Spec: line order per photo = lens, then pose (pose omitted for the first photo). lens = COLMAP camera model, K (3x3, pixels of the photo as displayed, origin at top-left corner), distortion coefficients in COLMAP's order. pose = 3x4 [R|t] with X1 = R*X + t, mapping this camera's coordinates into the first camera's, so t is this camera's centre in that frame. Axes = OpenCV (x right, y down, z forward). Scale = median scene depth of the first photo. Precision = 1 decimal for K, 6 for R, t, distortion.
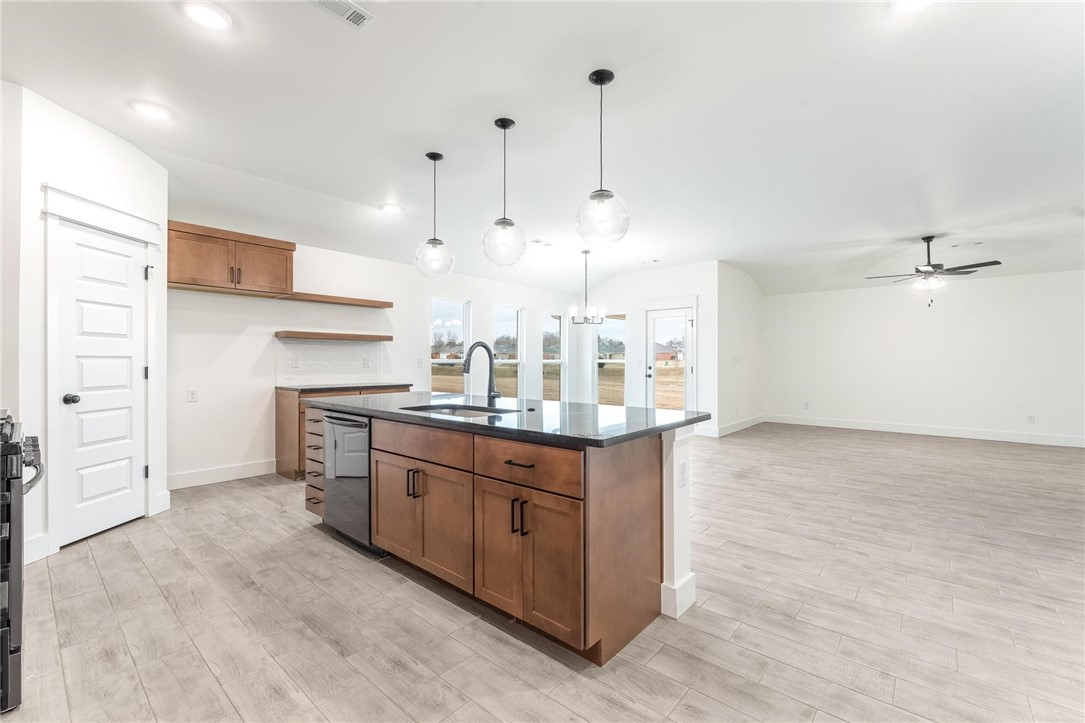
lens RADIAL K [[458.2, 0, 542.5], [0, 458.2, 361.5], [0, 0, 1]] dist [-0.001640, -0.000086]
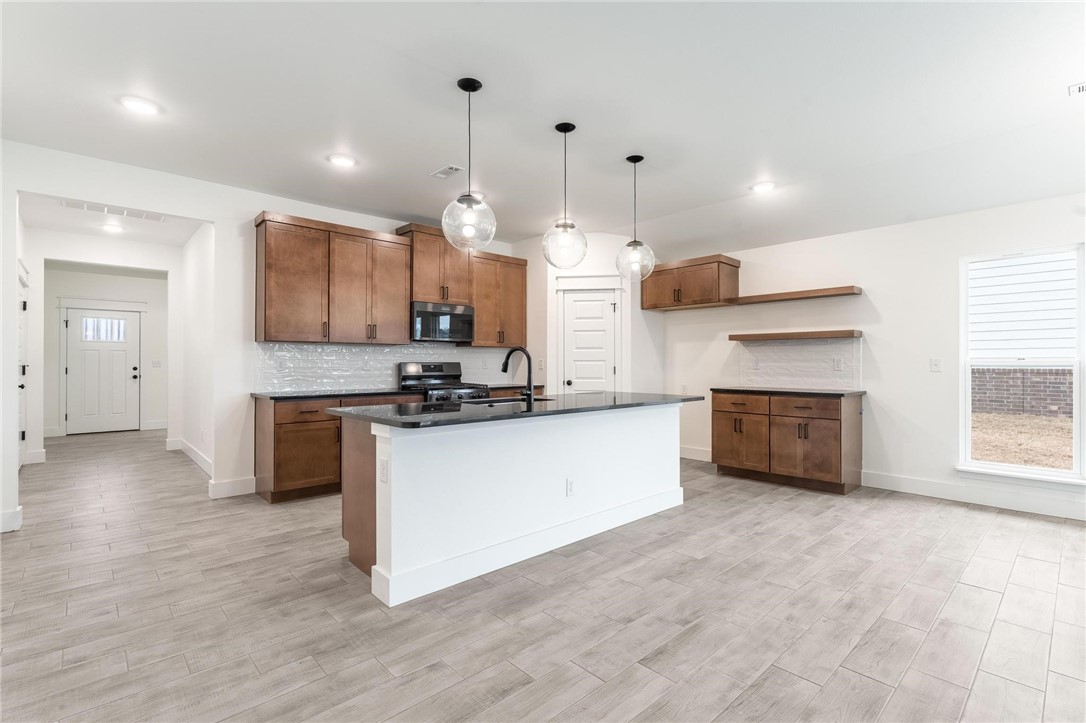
lens RADIAL K [[498.9, 0, 545.5], [0, 498.9, 359.6], [0, 0, 1]] dist [-0.001928, -0.000643]
pose [[-0.109174, -0.007572, -0.993994, 0.893127], [-0.000787, 0.999971, -0.007532, 0.000409], [0.994022, -0.000040, -0.109177, 0.949939]]
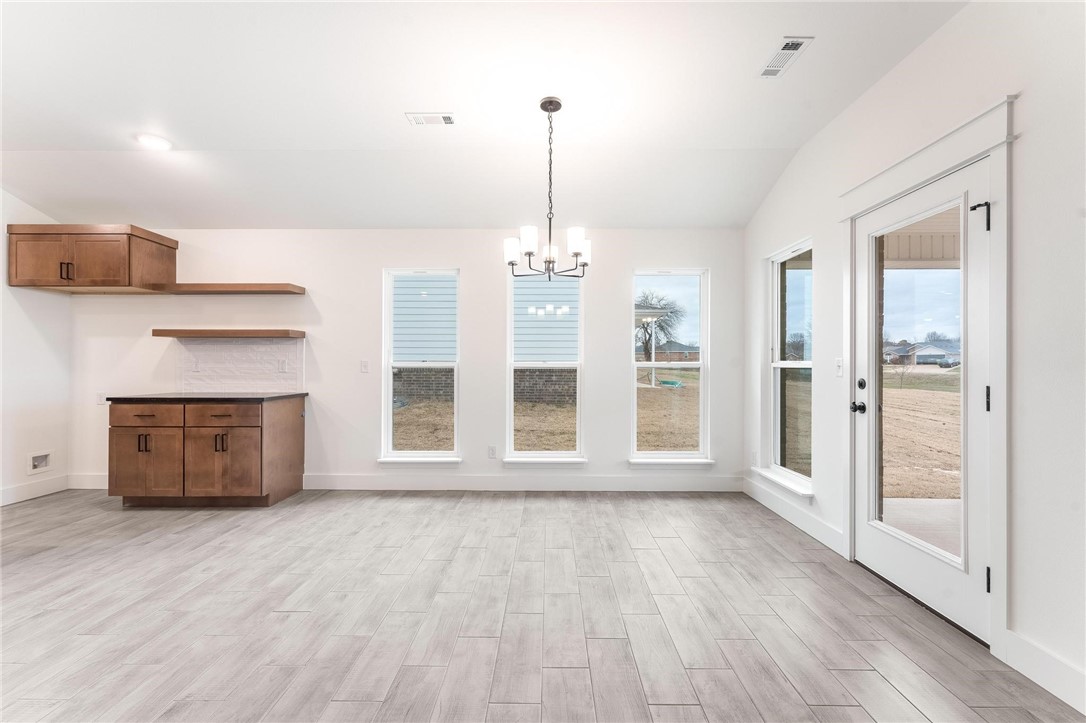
lens RADIAL K [[437.9, 0, 545.9], [0, 437.9, 363.0], [0, 0, 1]] dist [0.001029, -0.000006]
pose [[0.649458, -0.002462, -0.760394, 0.755662], [-0.000962, 0.999991, -0.004059, -0.000640], [0.760397, 0.003367, 0.649449, 1.399214]]
